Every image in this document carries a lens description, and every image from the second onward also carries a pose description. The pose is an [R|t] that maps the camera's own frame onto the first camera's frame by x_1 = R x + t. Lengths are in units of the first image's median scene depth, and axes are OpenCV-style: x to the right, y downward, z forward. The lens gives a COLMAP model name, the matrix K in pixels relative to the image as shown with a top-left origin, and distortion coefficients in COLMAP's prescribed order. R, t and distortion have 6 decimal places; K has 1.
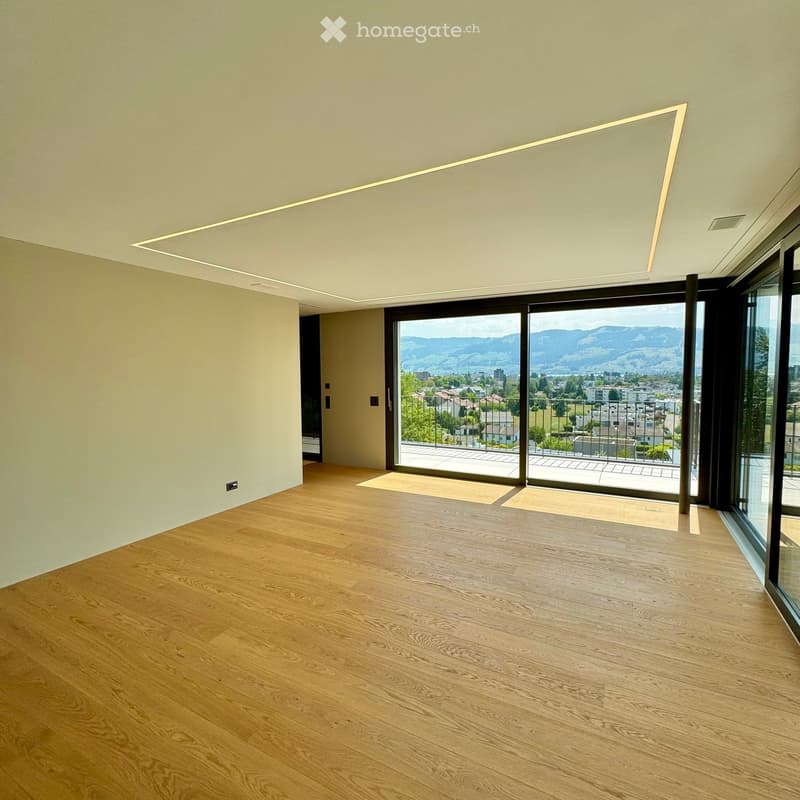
lens RADIAL K [[424.8, 0, 399.9], [0, 424.8, 398.9], [0, 0, 1]] dist [-0.000438, -0.000022]
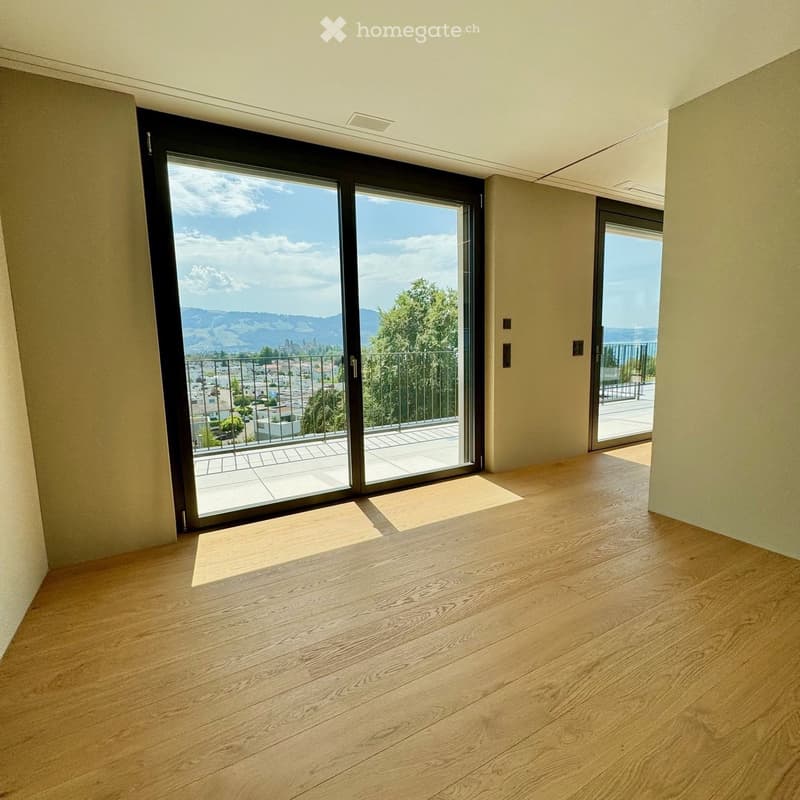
lens RADIAL K [[424.8, 0, 400.2], [0, 424.8, 400.0], [0, 0, 1]] dist [-0.000438, -0.000022]
pose [[0.540559, -0.114061, 0.833538, -0.680785], [0.073343, 0.993384, 0.088371, 0.006373], [-0.838103, 0.013364, 0.545348, 0.827800]]
